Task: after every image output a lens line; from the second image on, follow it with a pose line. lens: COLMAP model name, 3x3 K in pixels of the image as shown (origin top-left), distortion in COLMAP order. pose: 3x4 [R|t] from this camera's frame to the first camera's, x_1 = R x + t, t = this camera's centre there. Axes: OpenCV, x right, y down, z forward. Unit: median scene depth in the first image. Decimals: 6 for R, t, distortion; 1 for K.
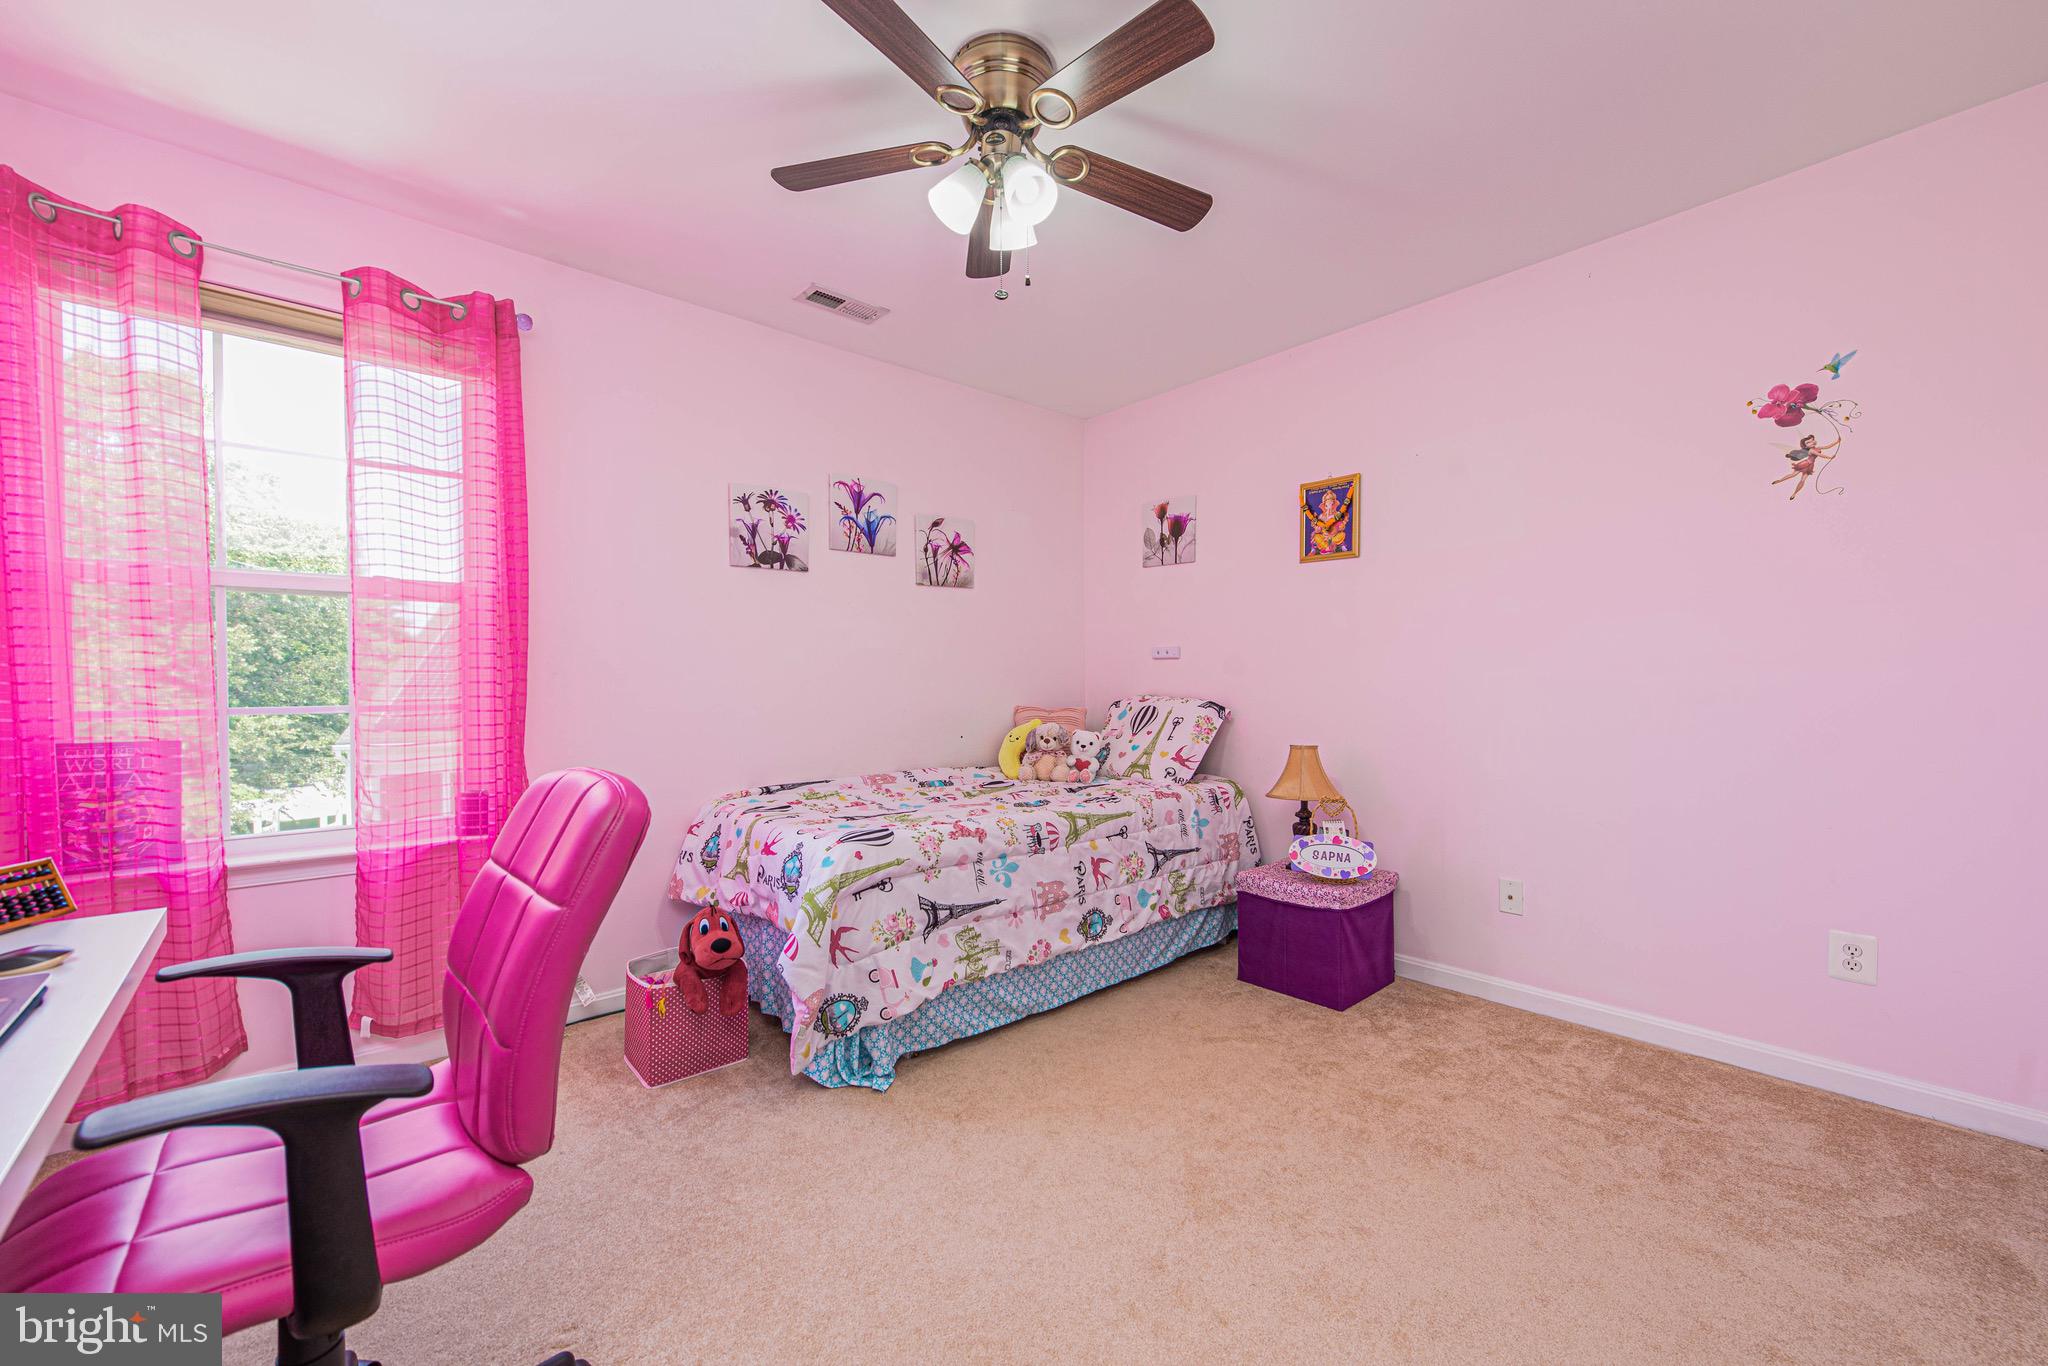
lens RADIAL K [[807.6, 0, 1027.2], [0, 807.6, 676.9], [0, 0, 1]] dist [0.004949, -0.001263]
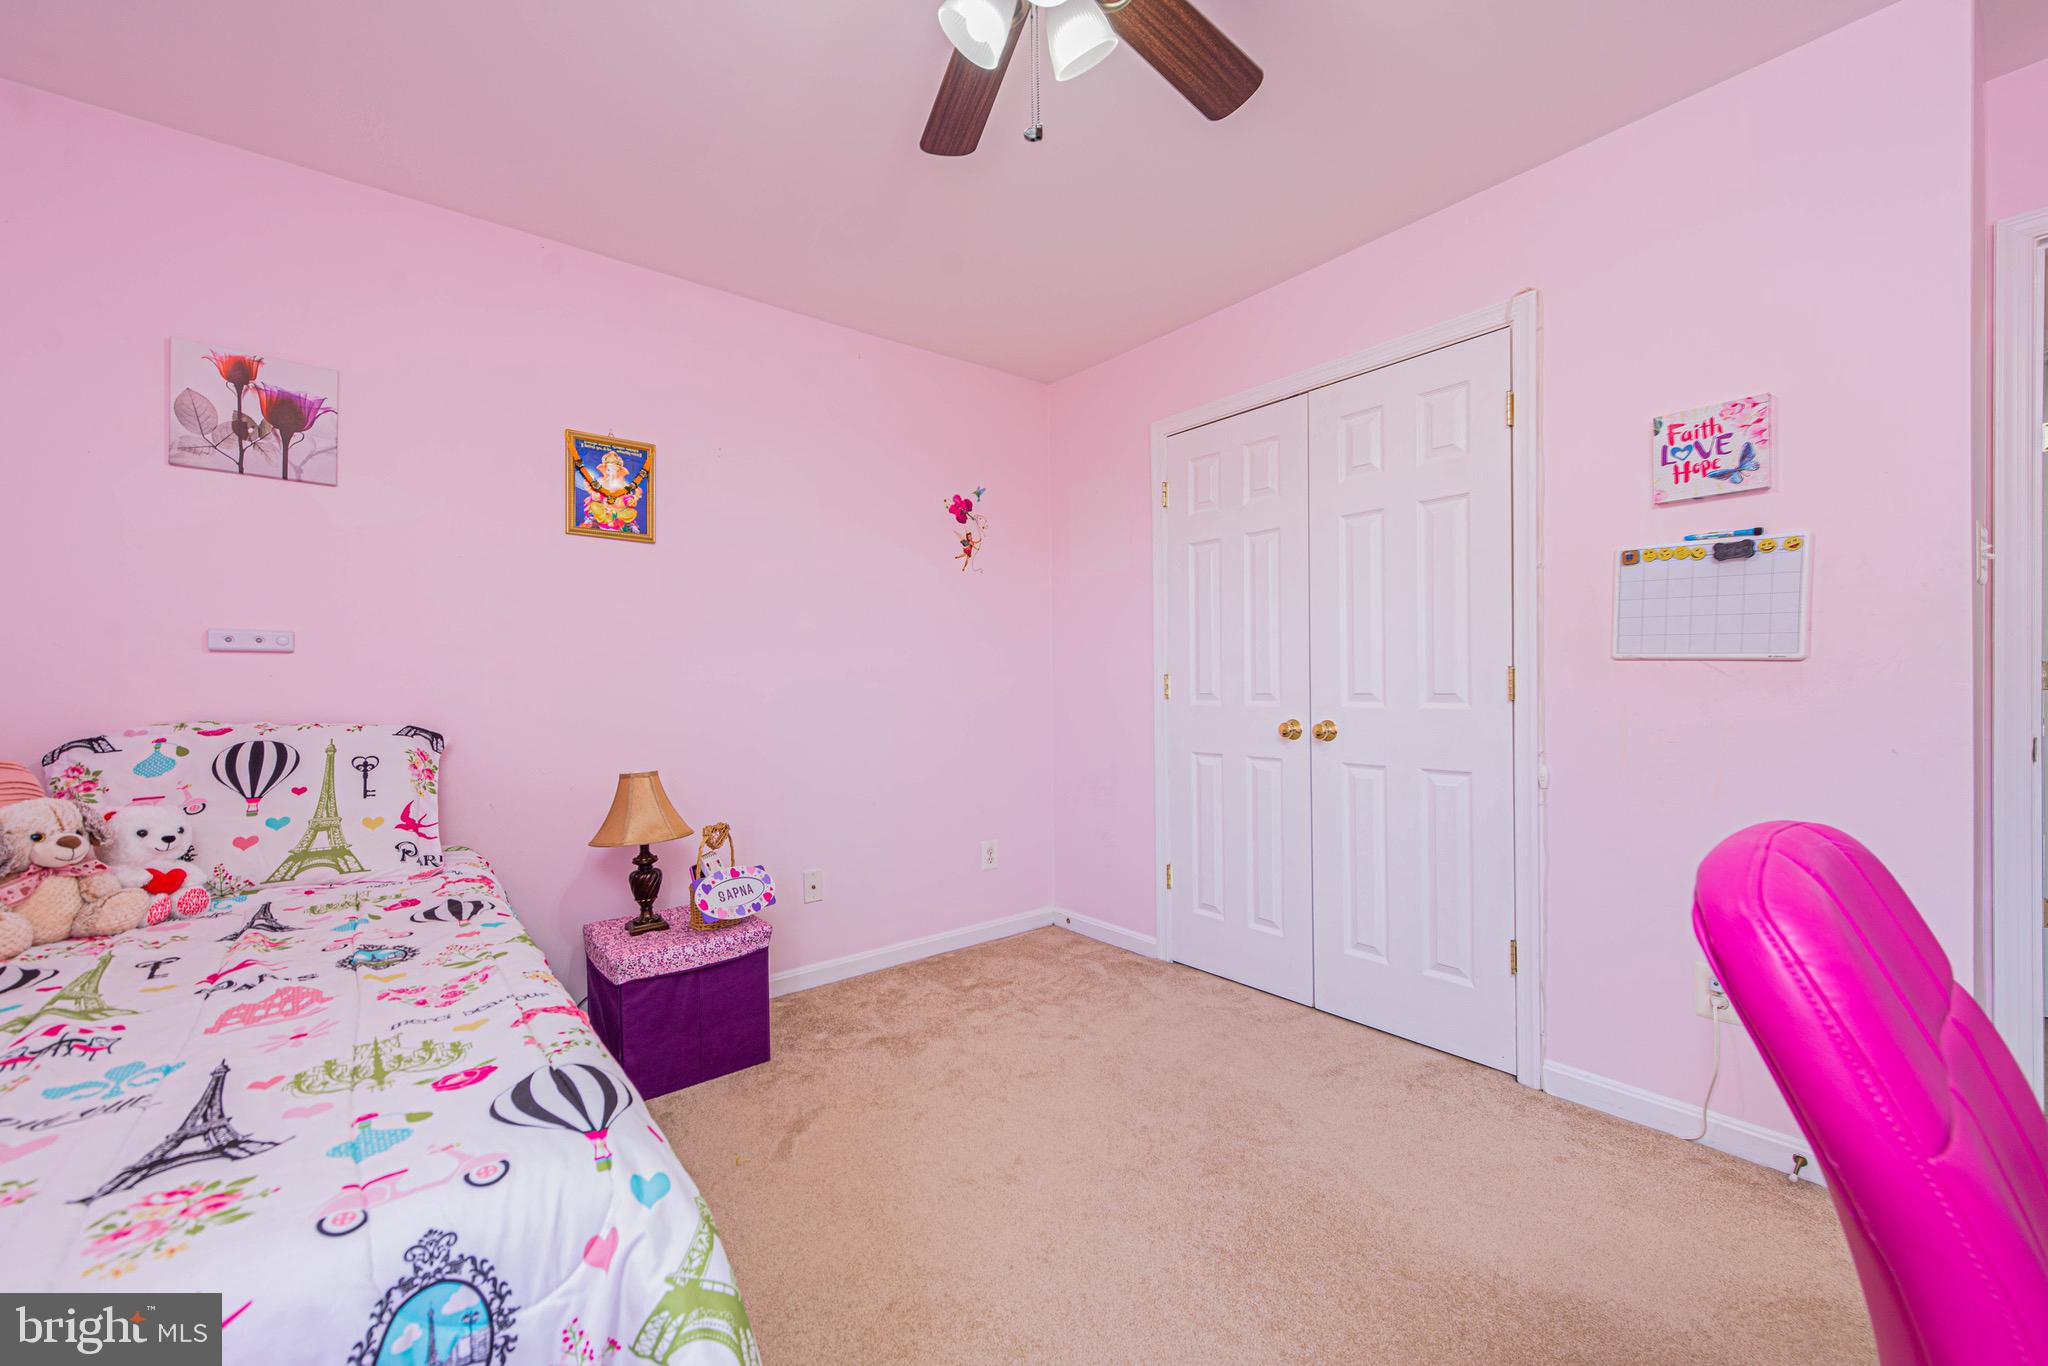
lens RADIAL K [[807.6, 0, 1028.7], [0, 807.6, 694.1], [0, 0, 1]] dist [0.004949, -0.001263]
pose [[0.034807, -0.003953, 0.999386, -0.429612], [0.007358, 0.999966, 0.003699, 0.008359], [-0.999367, 0.007225, 0.034835, 0.594833]]
